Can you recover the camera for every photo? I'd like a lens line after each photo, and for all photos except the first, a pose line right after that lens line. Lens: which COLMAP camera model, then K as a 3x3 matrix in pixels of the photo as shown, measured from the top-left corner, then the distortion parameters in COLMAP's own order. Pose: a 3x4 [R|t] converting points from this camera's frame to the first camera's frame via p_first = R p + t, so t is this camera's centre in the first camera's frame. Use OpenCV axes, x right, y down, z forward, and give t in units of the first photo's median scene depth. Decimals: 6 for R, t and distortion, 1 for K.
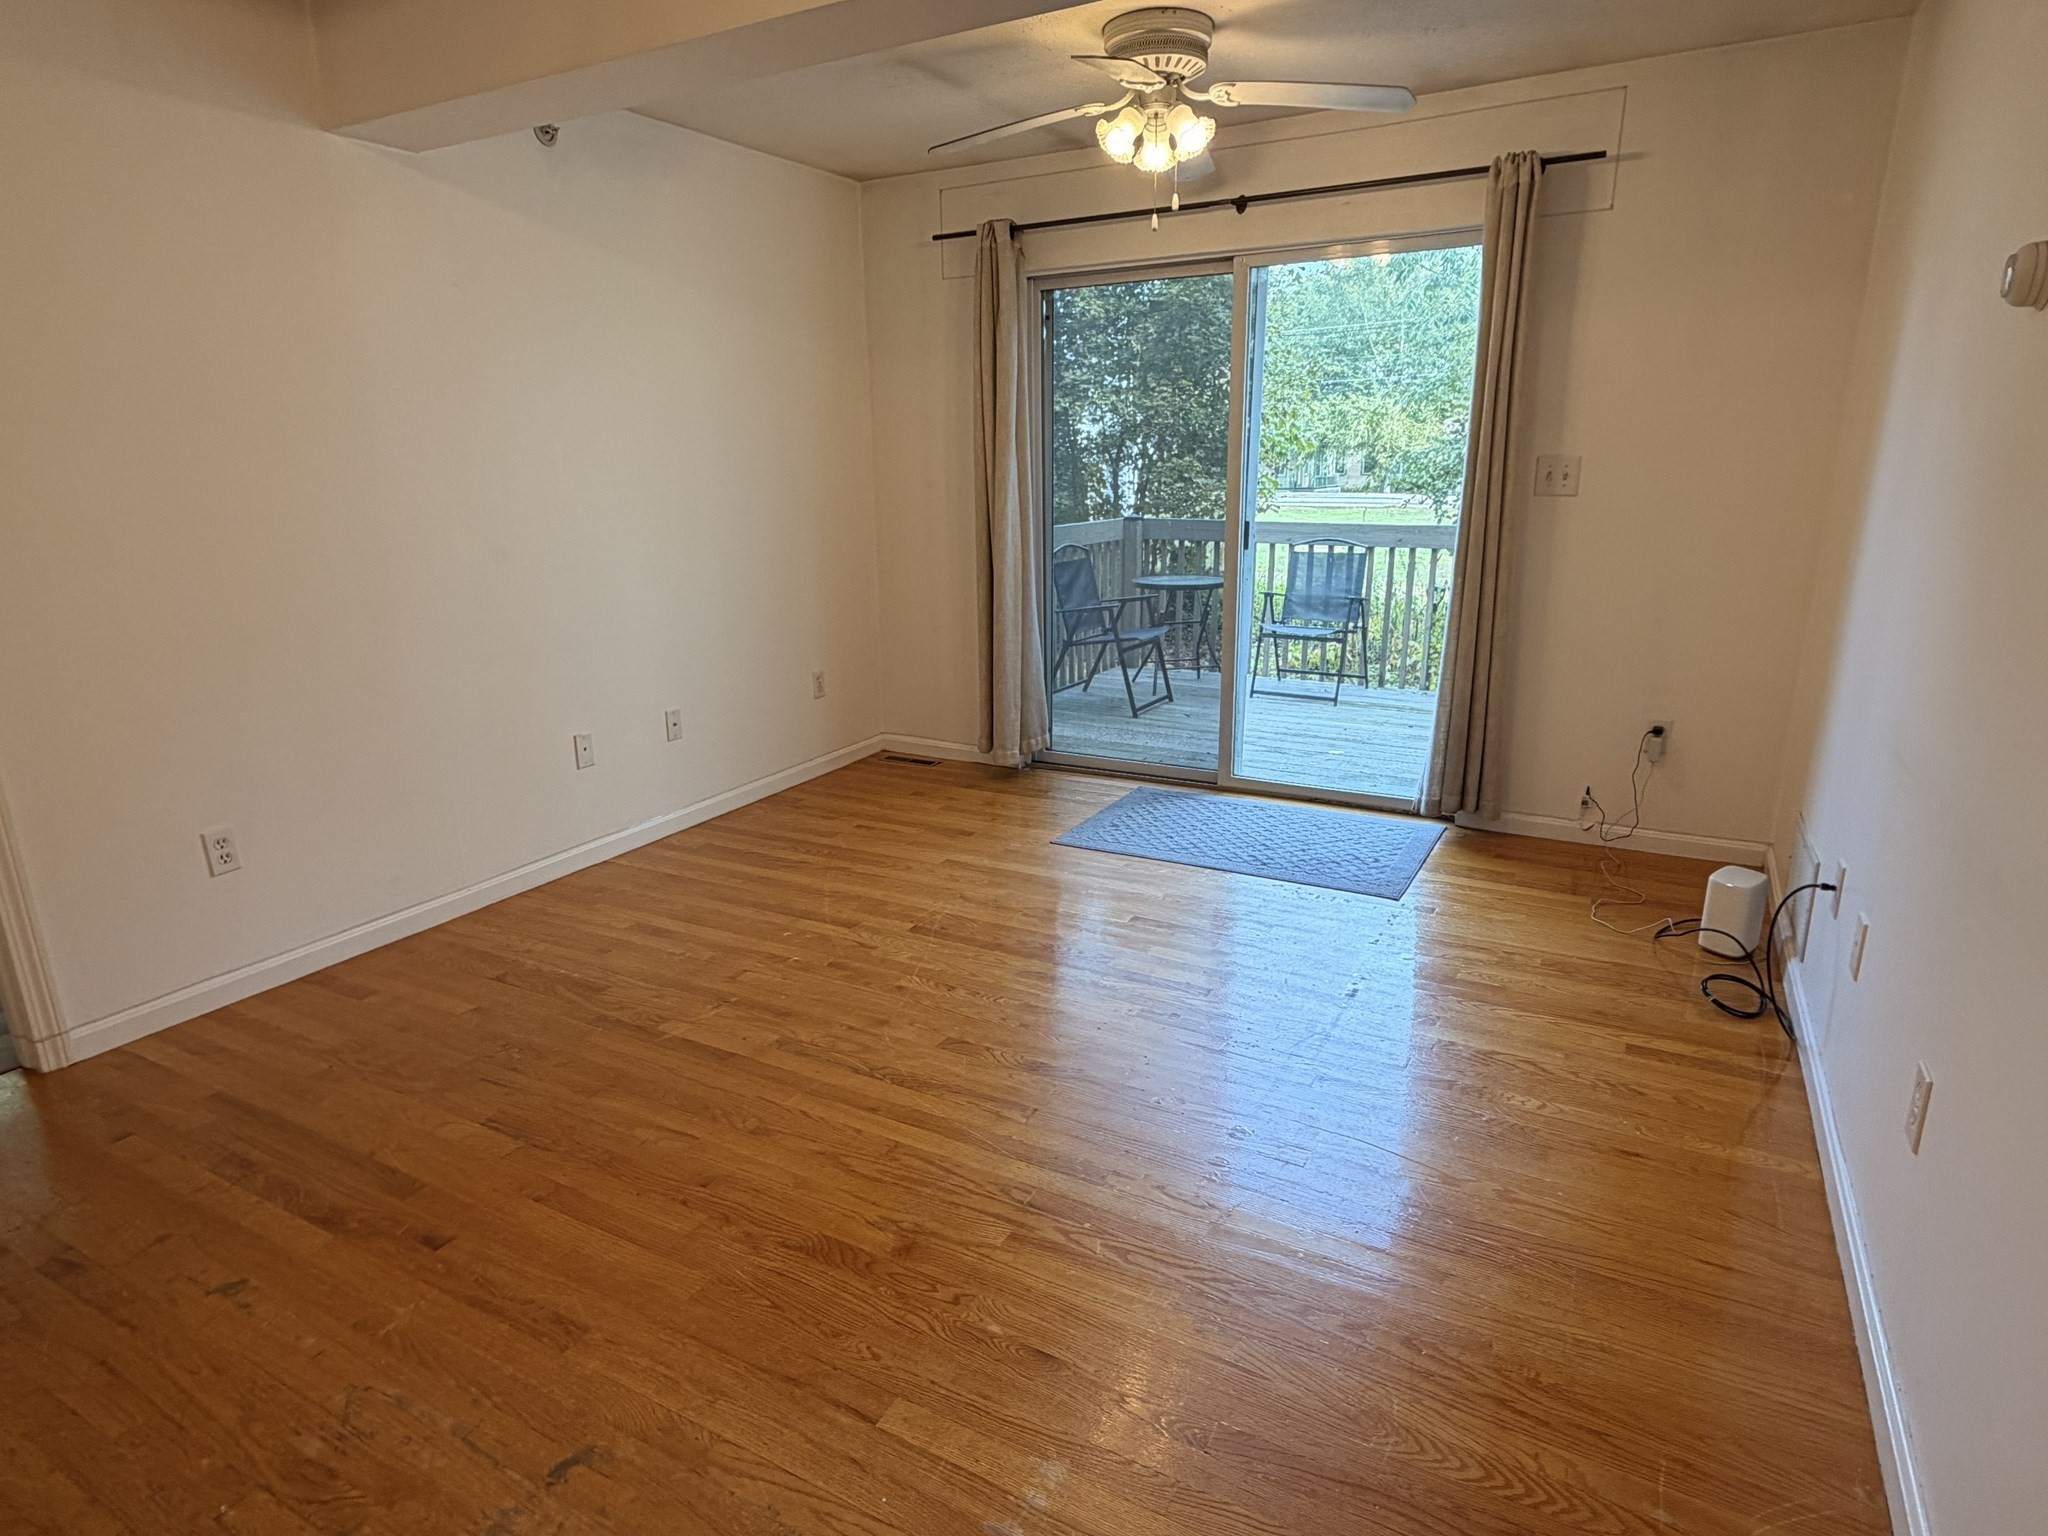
lens RADIAL K [[1157.6, 0, 1024.0], [0, 1157.6, 768.0], [0, 0, 1]] dist [0.003320, 0.000606]
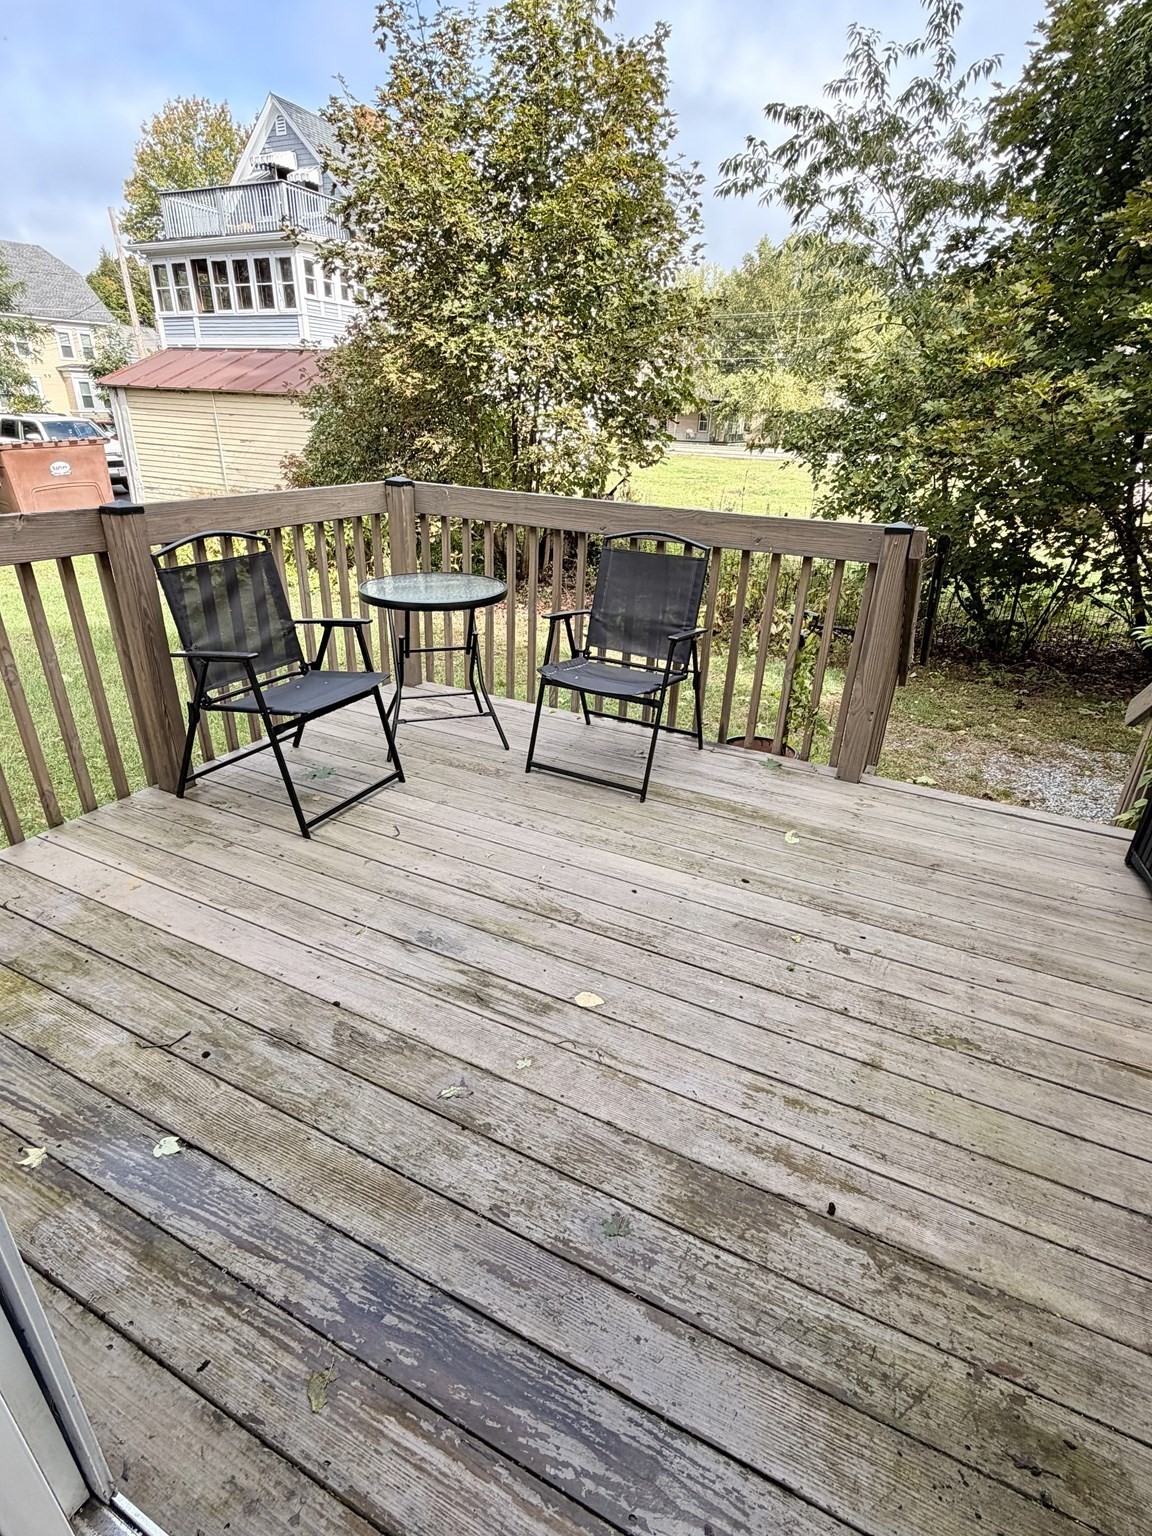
lens RADIAL K [[763.0, 0, 576.0], [0, 763.0, 768.0], [0, 0, 1]] dist [0.000962, 0.000148]
pose [[0.997797, 0.016461, 0.064264, 0.303597], [-0.027422, 0.984434, 0.173601, -0.219571], [-0.060406, -0.174981, 0.982717, 0.867582]]
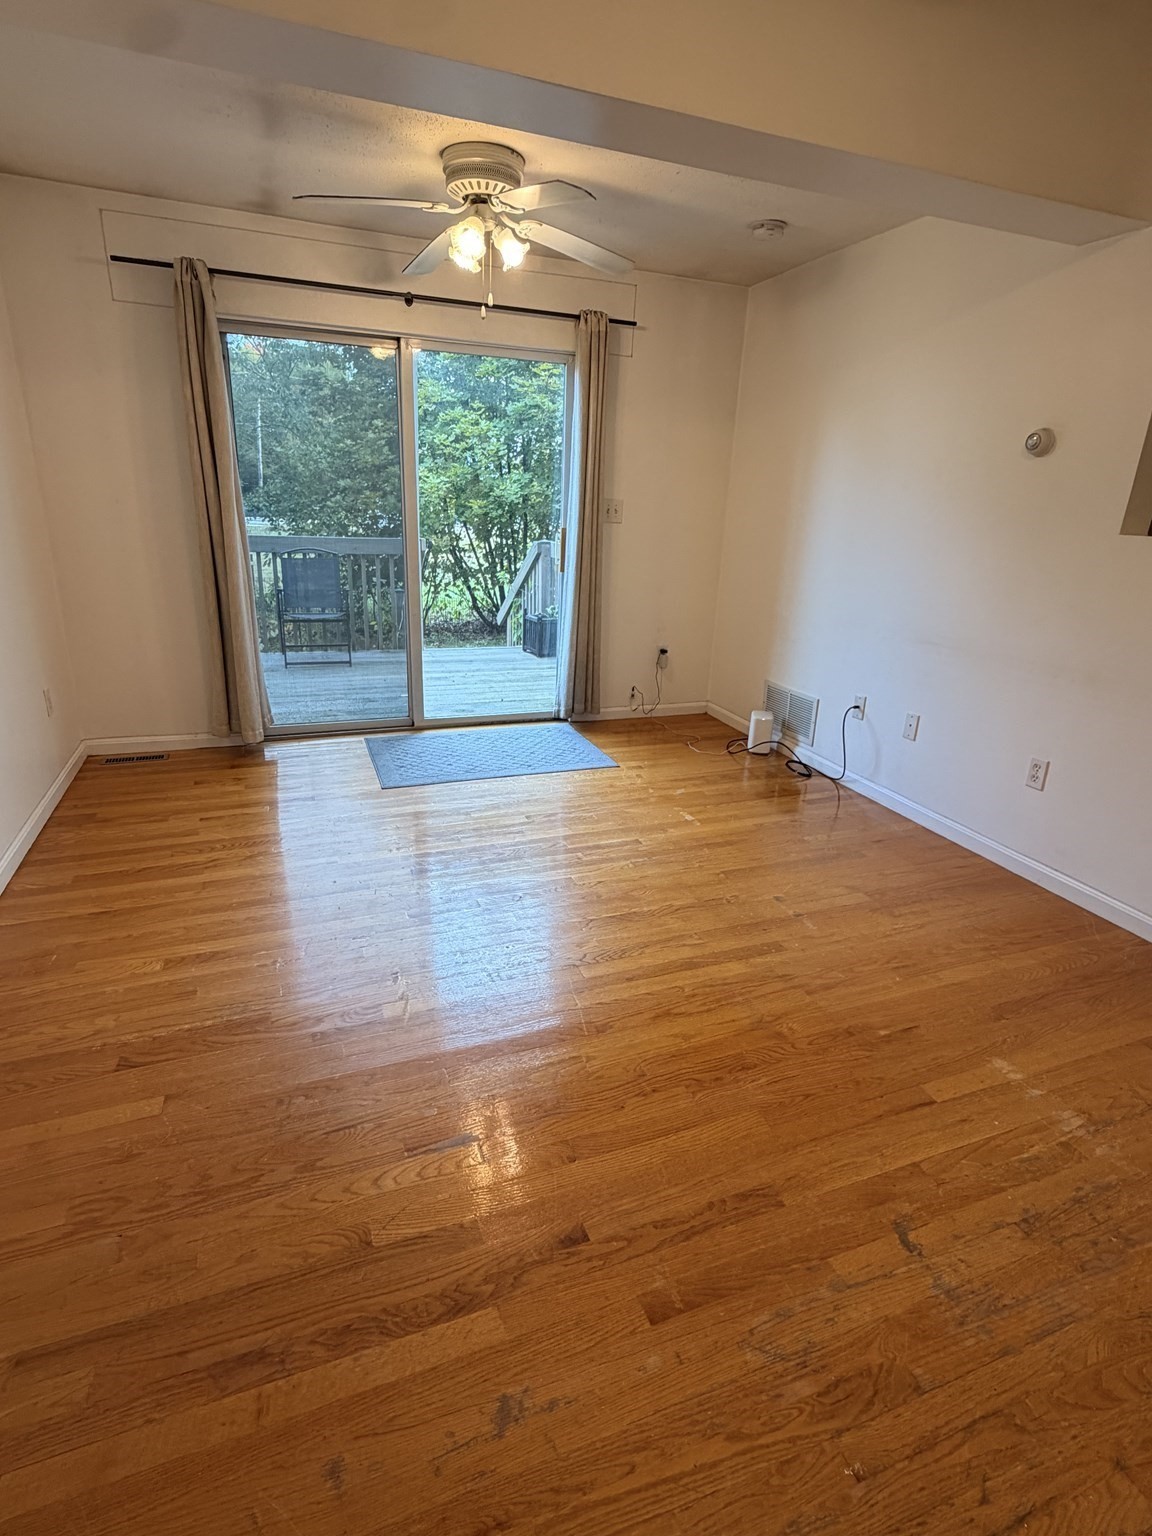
lens RADIAL K [[763.0, 0, 576.0], [0, 763.0, 768.0], [0, 0, 1]] dist [0.000962, 0.000148]
pose [[0.640711, -0.220884, 0.735323, -0.419210], [0.155568, 0.975206, 0.157390, -0.054005], [-0.751856, 0.013551, 0.659188, 0.241567]]
